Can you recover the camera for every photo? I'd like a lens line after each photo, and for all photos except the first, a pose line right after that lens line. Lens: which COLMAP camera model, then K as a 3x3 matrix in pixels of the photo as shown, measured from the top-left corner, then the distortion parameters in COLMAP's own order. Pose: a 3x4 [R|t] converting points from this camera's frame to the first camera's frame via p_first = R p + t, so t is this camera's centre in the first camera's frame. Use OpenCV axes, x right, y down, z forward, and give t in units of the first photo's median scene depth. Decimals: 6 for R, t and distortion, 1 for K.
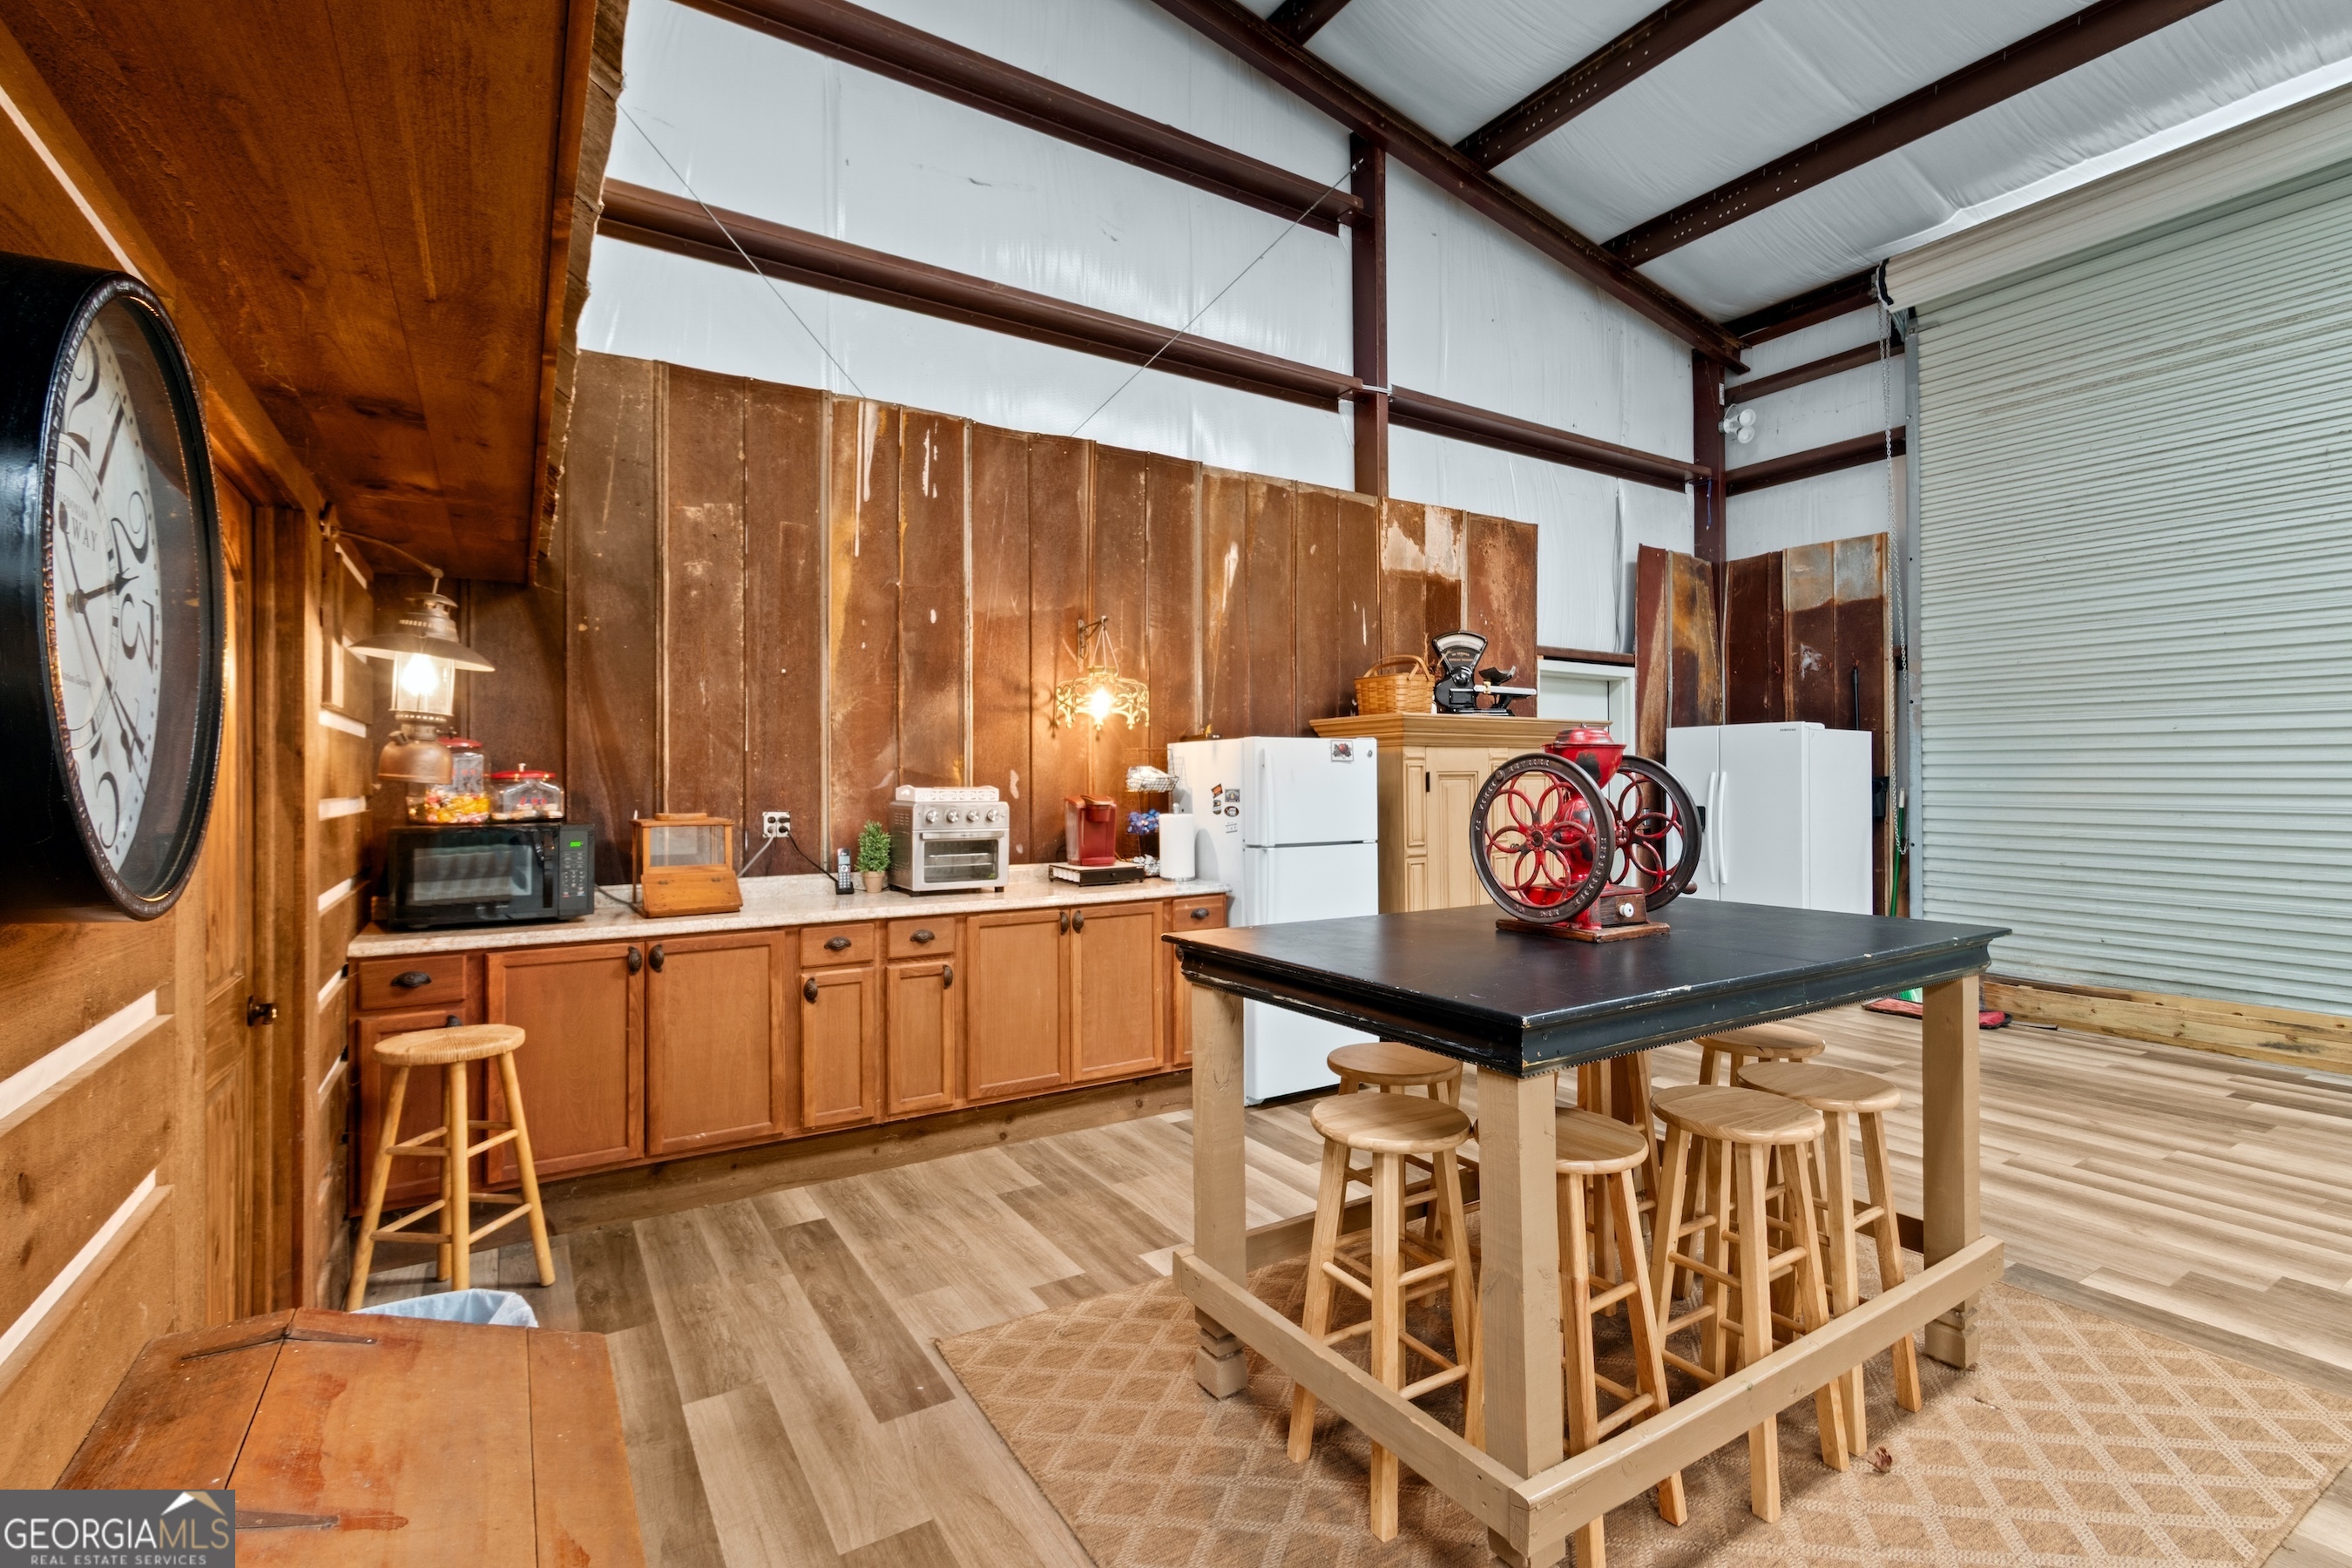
lens RADIAL K [[1059.0, 0, 1182.1], [0, 1059.0, 770.7], [0, 0, 1]] dist [0.001153, 0.000000]
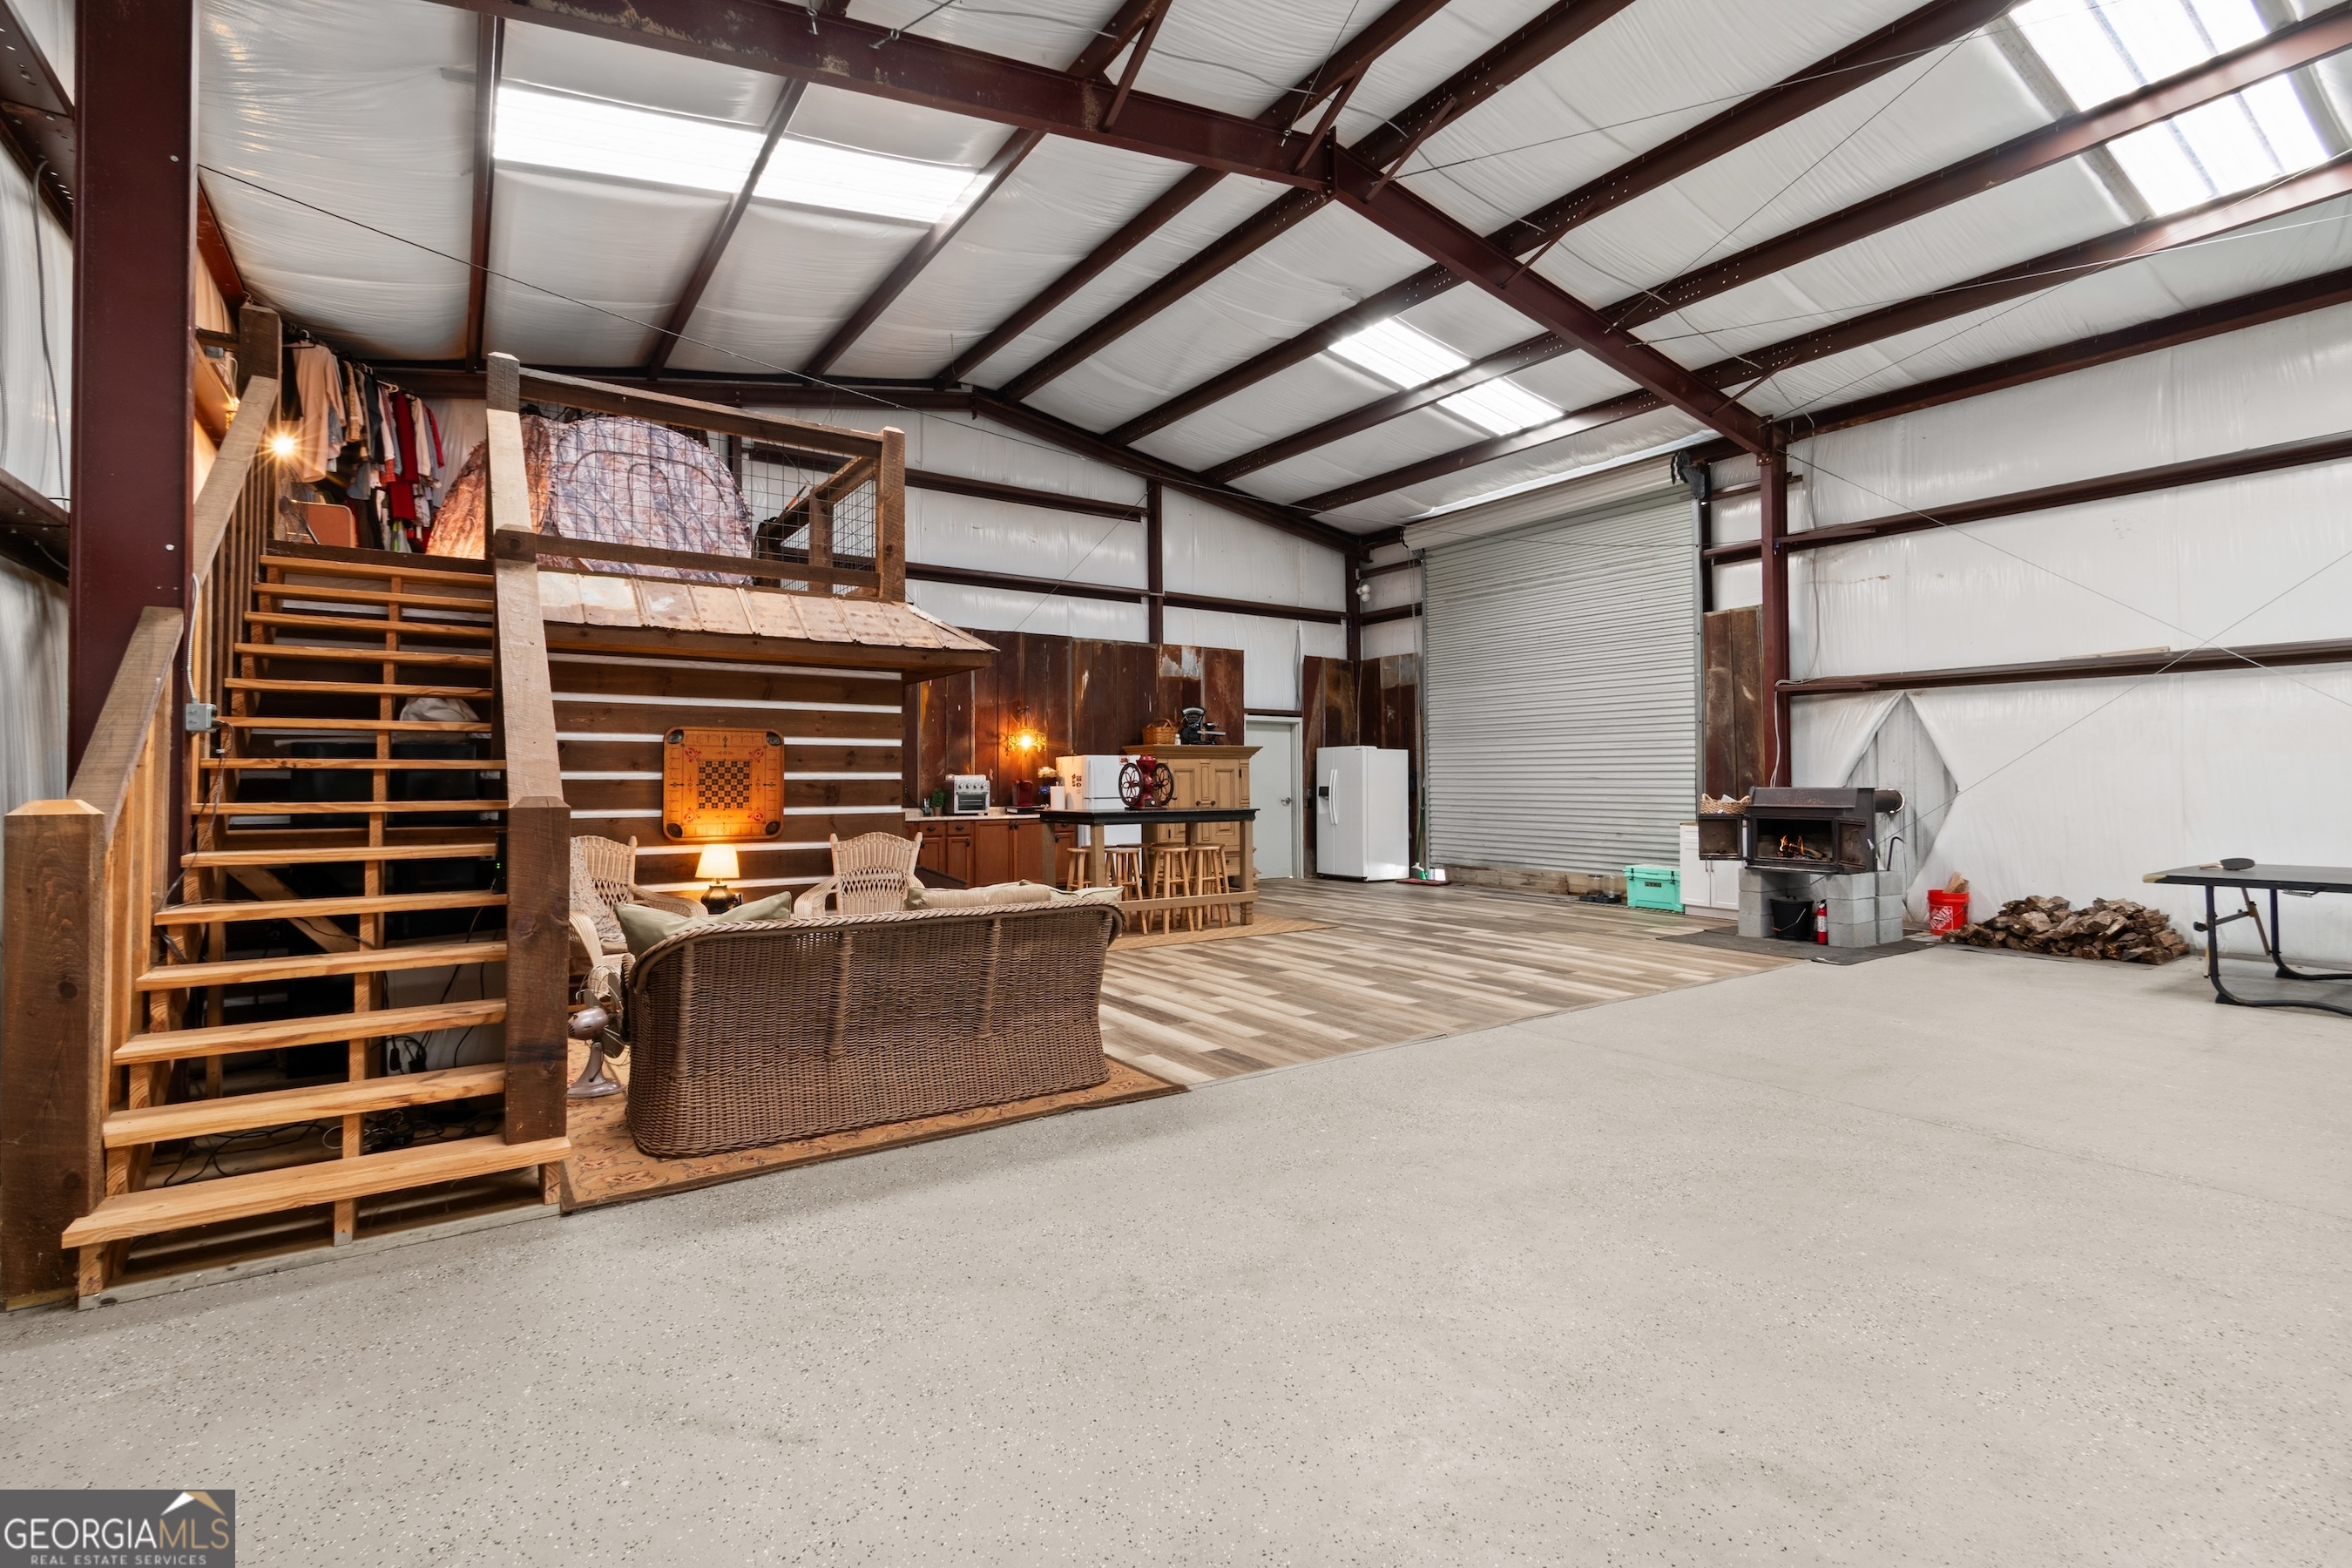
lens RADIAL K [[1059.0, 0, 1182.1], [0, 1059.0, 770.7], [0, 0, 1]] dist [0.001153, 0.000000]
pose [[0.999616, -0.001482, 0.027672, 0.237144], [0.001558, 0.999995, -0.002734, 0.012987], [-0.027668, 0.002776, 0.999613, -1.611546]]
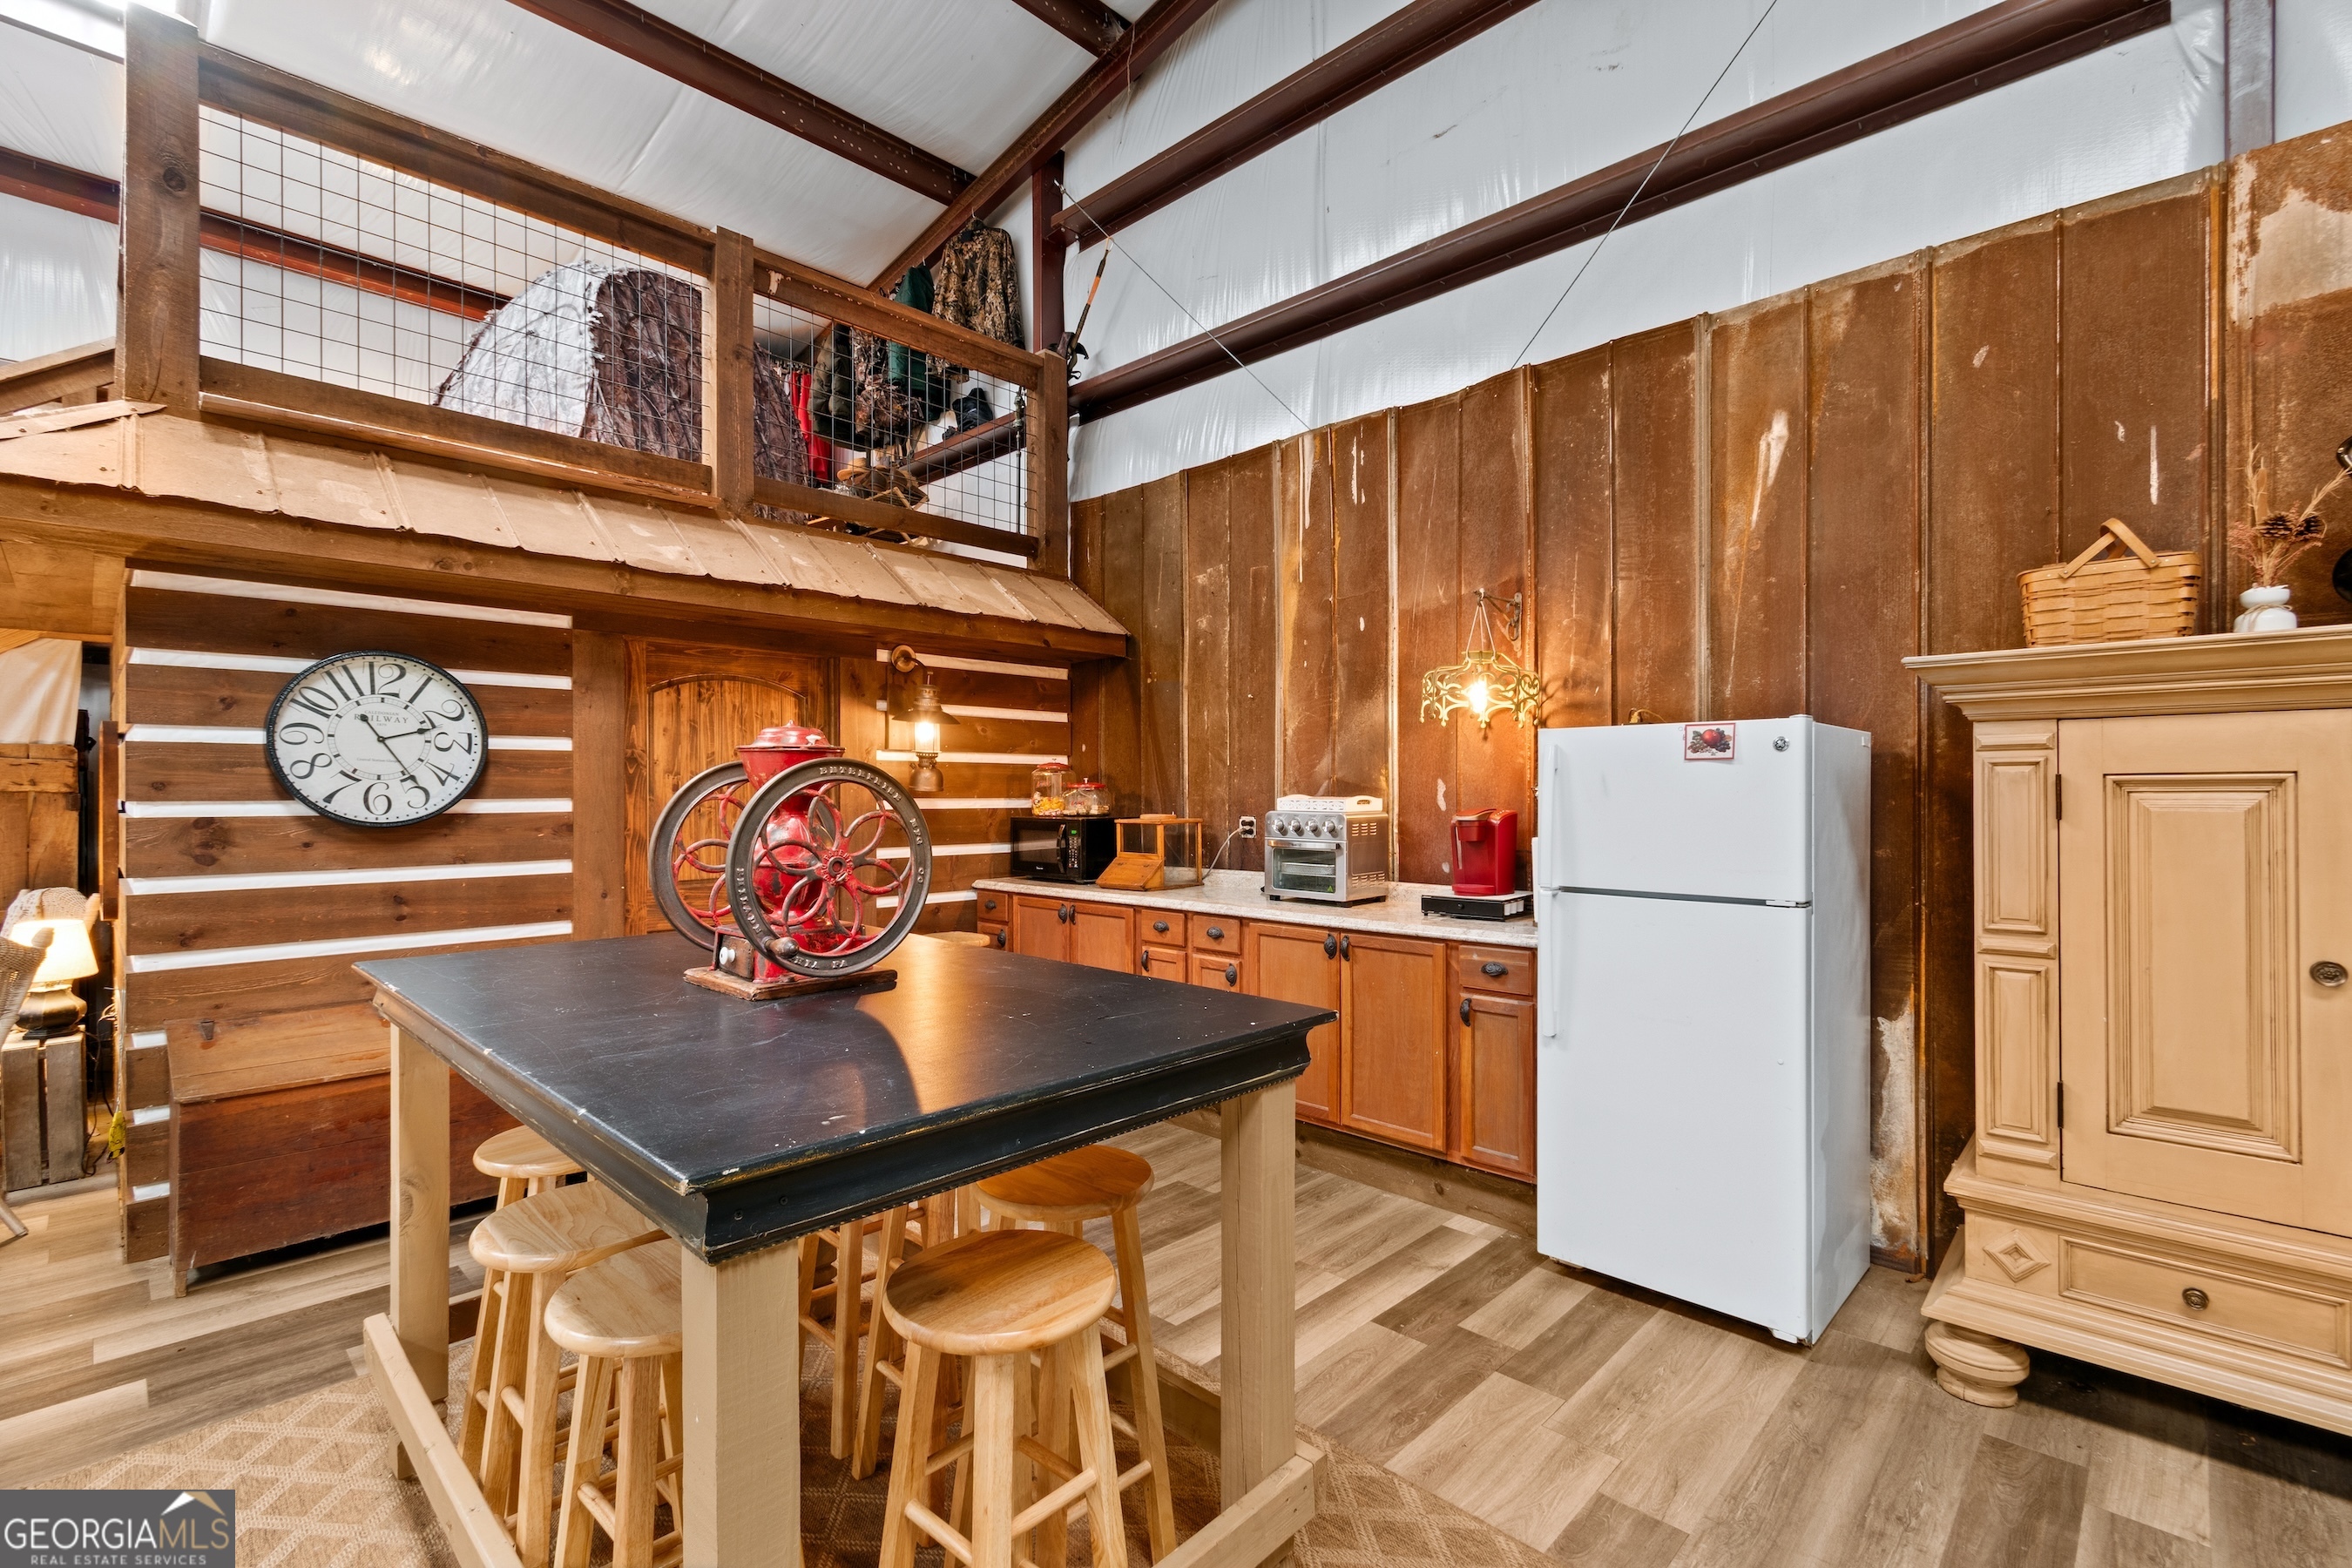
lens RADIAL K [[1032.9, 0, 1180.0], [0, 1032.9, 789.7], [0, 0, 1]] dist [0.000346, -0.000325]
pose [[0.242605, 0.001980, -0.970123, 0.683913], [0.006963, 0.999969, 0.003782, 0.004103], [0.970100, -0.007672, 0.242583, 0.623901]]
